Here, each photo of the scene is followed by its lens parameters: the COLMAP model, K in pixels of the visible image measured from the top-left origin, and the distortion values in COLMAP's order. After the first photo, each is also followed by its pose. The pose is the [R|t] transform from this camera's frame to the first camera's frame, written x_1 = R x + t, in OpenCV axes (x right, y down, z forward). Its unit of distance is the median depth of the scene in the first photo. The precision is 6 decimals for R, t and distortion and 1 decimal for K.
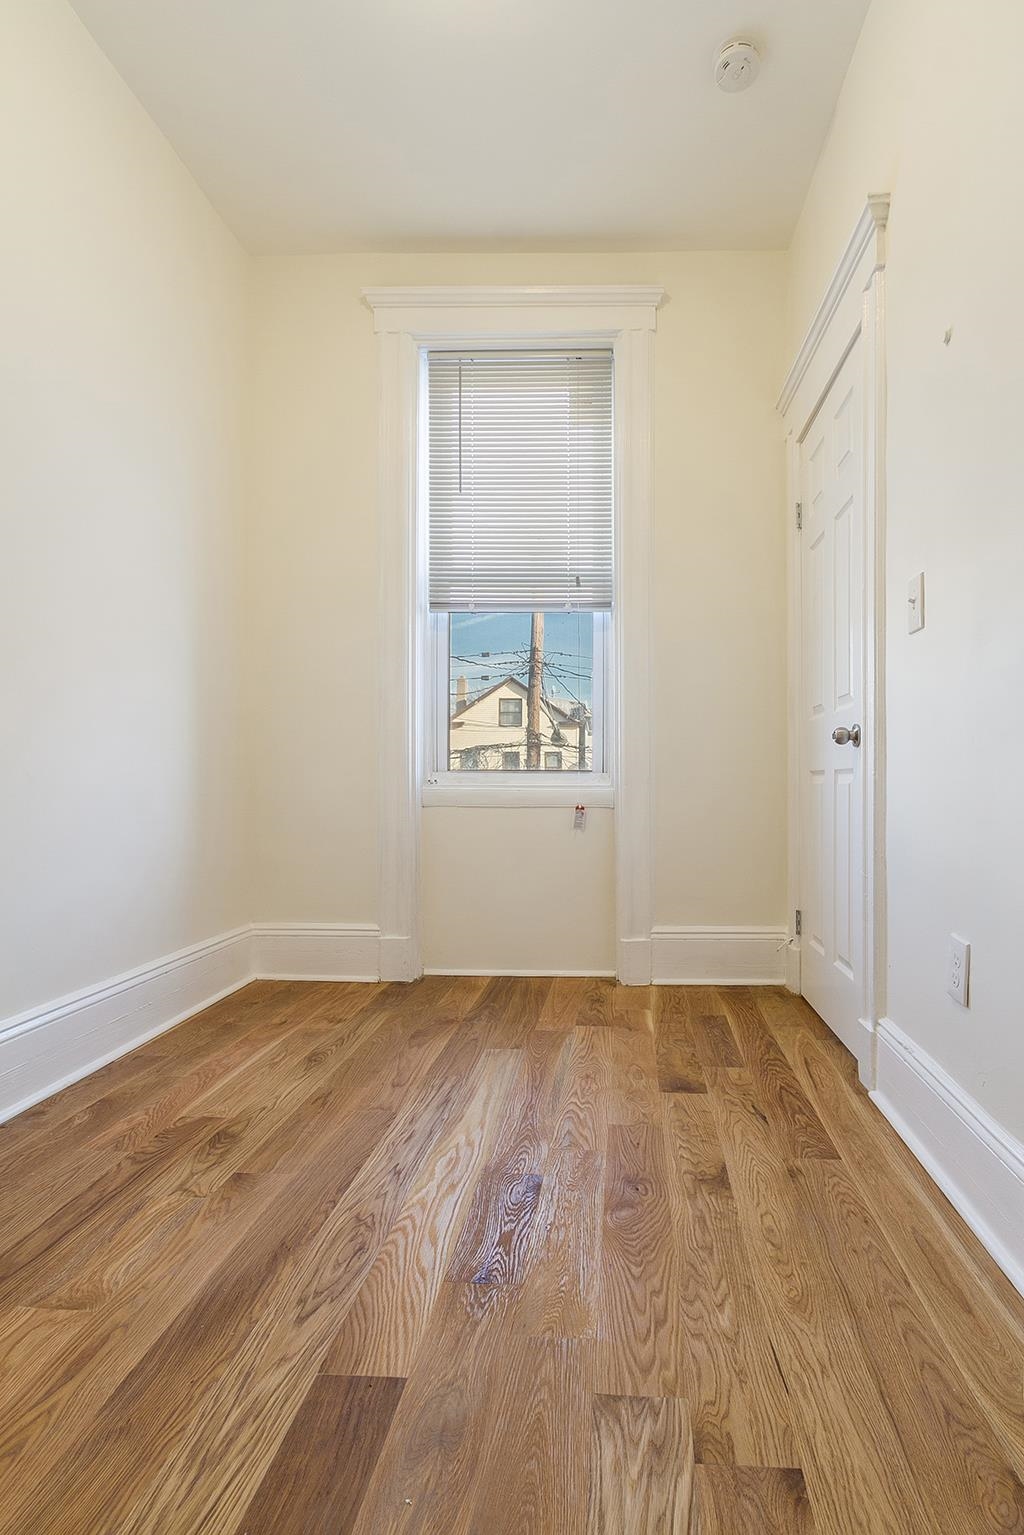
lens RADIAL K [[711.5, 0, 551.6], [0, 711.5, 791.7], [0, 0, 1]] dist [0.000577, 0.000959]
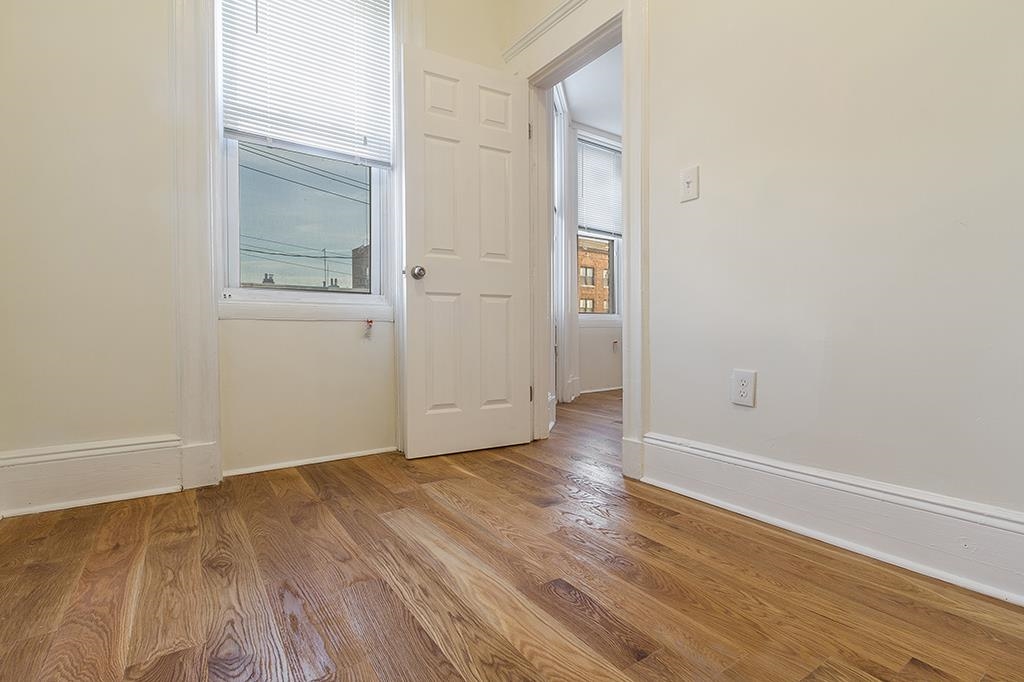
lens RADIAL K [[474.6, 0, 512.0], [0, 474.6, 341.0], [0, 0, 1]] dist [0.000577, 0.000959]
pose [[0.794417, -0.012389, 0.607247, -0.367048], [0.007393, 0.999915, 0.010729, 0.068075], [-0.607328, -0.004034, 0.794441, 0.240400]]
